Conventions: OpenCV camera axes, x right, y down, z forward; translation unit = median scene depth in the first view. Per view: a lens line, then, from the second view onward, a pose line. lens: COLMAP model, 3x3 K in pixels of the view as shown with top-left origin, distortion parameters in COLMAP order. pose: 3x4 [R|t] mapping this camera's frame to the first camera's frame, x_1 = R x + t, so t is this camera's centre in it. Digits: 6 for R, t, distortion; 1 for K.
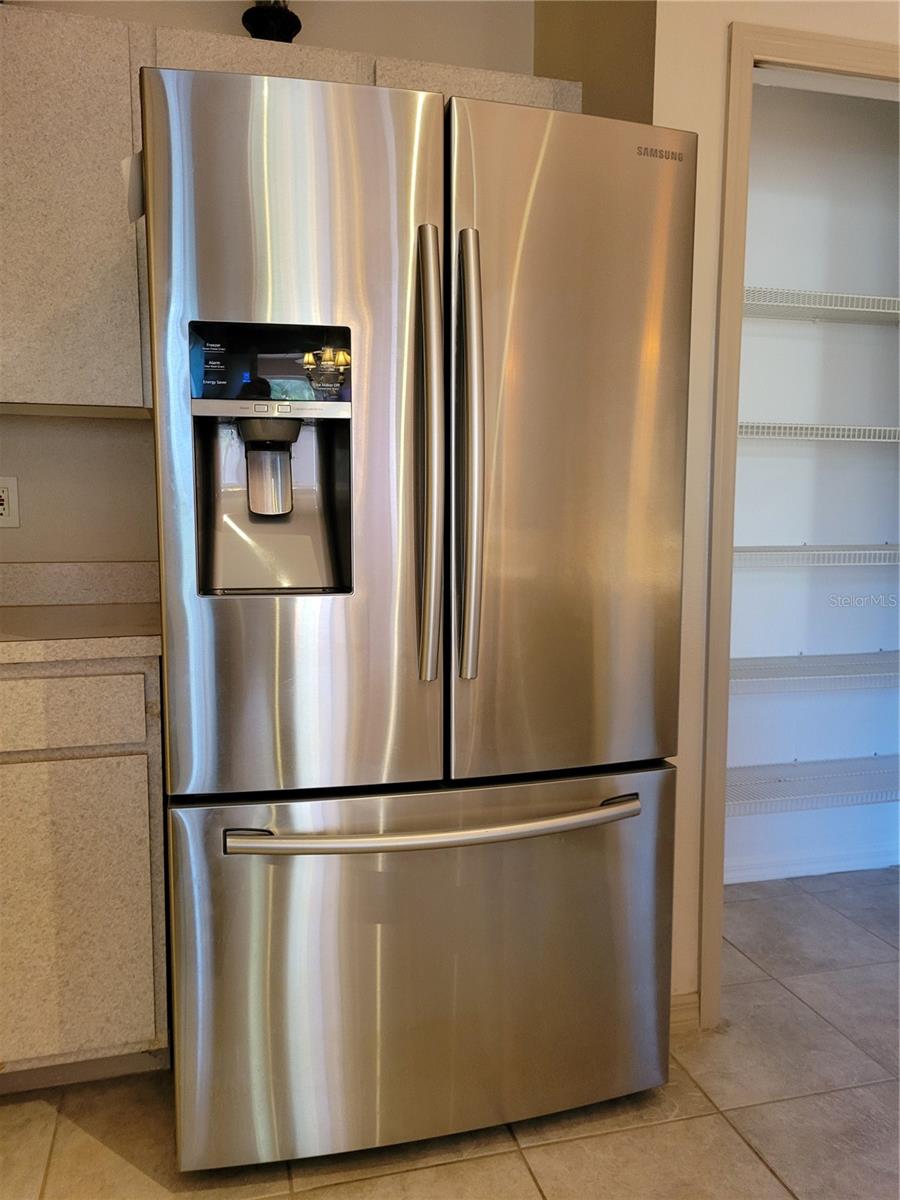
lens RADIAL K [[974.1, 0, 450.0], [0, 974.1, 600.0], [0, 0, 1]] dist [0.018971, 0.001080]
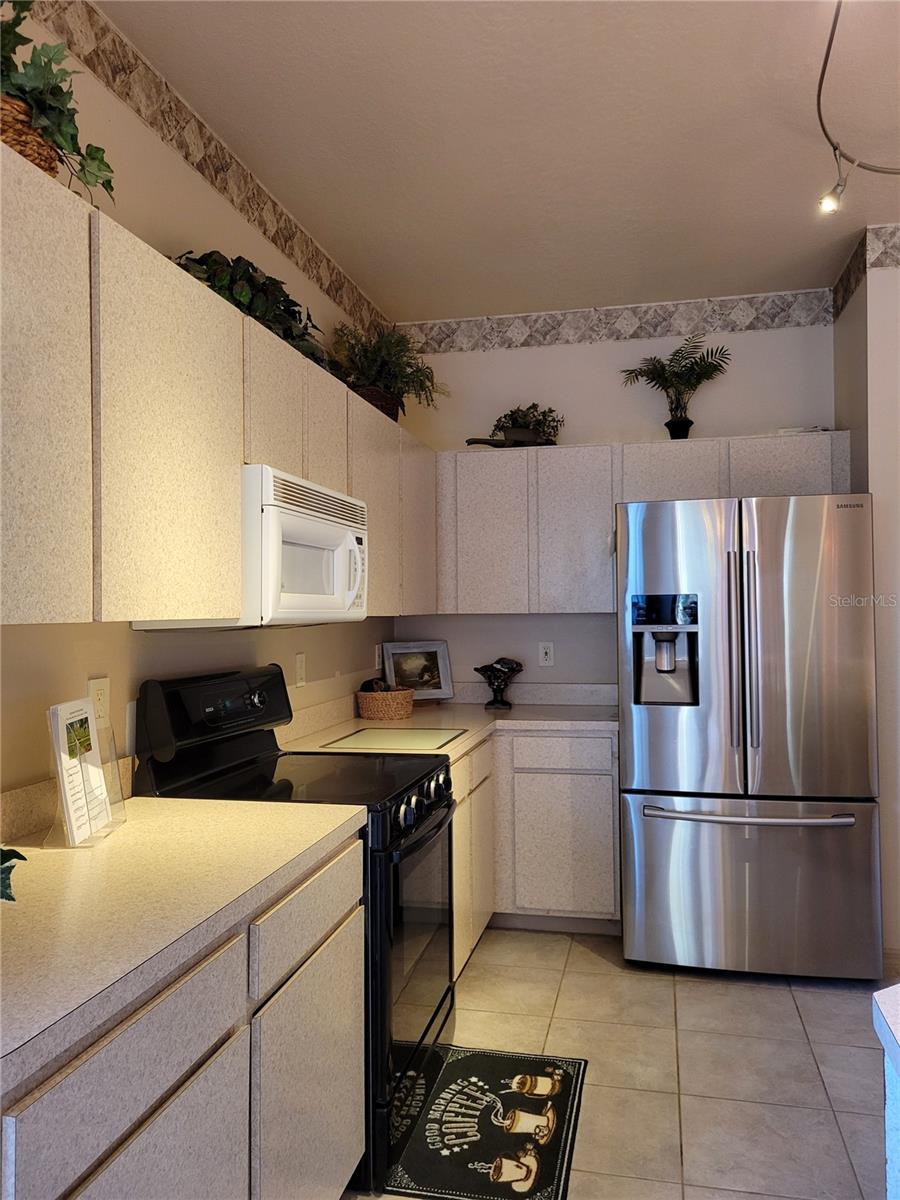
lens RADIAL K [[907.5, 0, 450.9], [0, 907.5, 594.9], [0, 0, 1]] dist [0.046684, 0.000895]
pose [[0.886312, -0.016790, -0.462783, 0.366995], [-0.039853, 0.992869, -0.112348, -0.002686], [0.461370, 0.118019, 0.879323, -1.158623]]
